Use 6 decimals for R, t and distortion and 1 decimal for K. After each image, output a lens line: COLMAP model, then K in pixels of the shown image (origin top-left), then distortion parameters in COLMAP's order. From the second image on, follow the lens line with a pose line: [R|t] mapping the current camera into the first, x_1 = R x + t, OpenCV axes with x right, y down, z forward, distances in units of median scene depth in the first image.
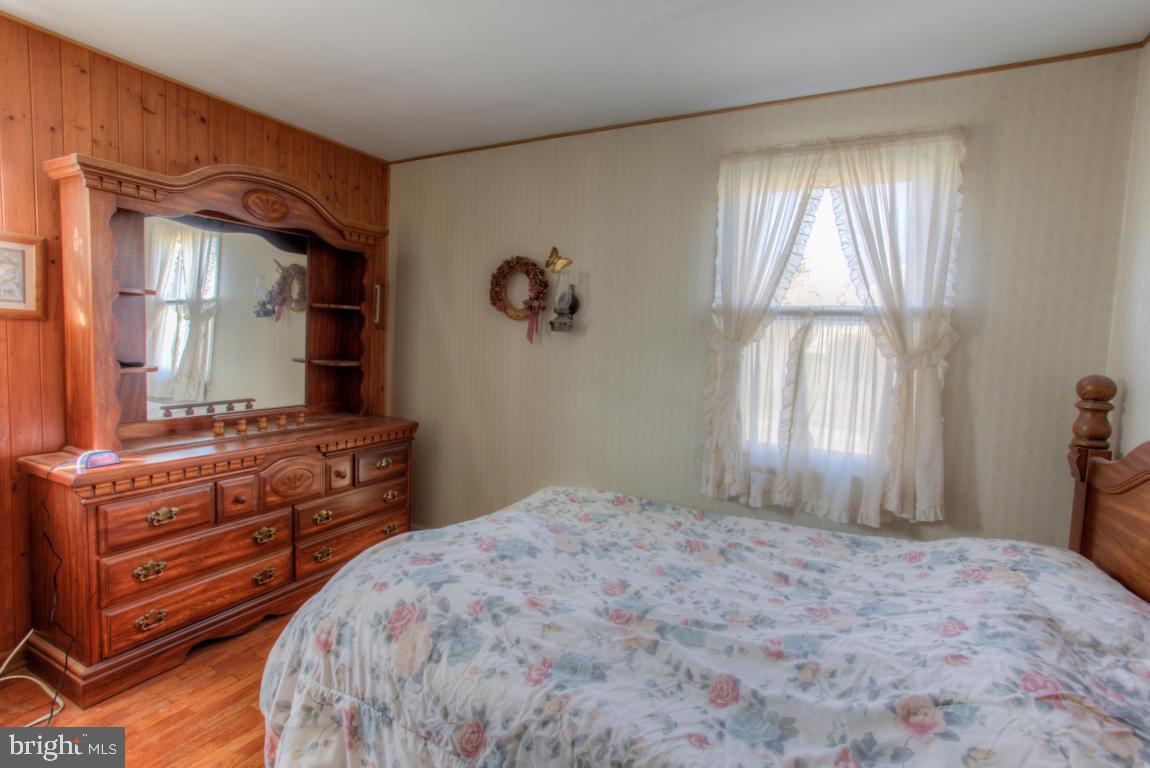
lens RADIAL K [[568.5, 0, 573.6], [0, 568.5, 375.1], [0, 0, 1]] dist [-0.019969, 0.000720]
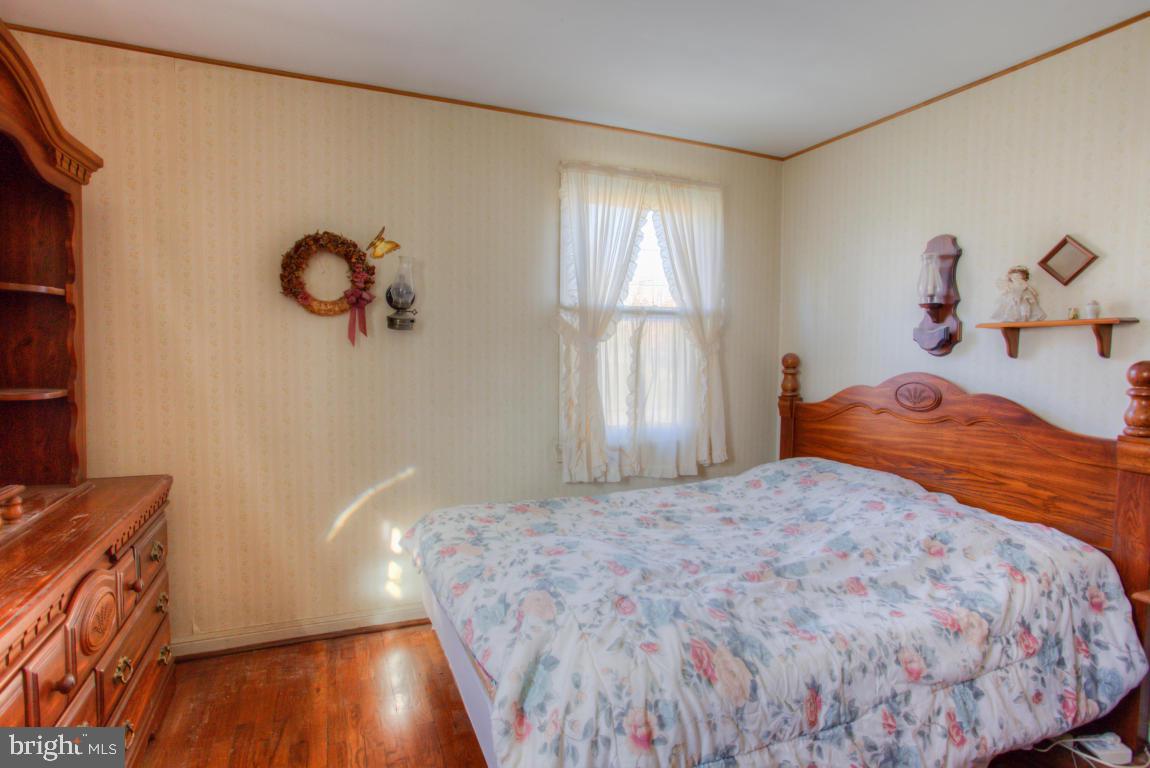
lens RADIAL K [[571.4, 0, 575.0], [0, 571.4, 384.0], [0, 0, 1]] dist [-0.047536, 0.000143]
pose [[0.623341, -0.079272, 0.777921, -0.638295], [0.071278, 0.996467, 0.044428, -0.022390], [-0.778695, 0.027755, 0.626789, 0.360774]]
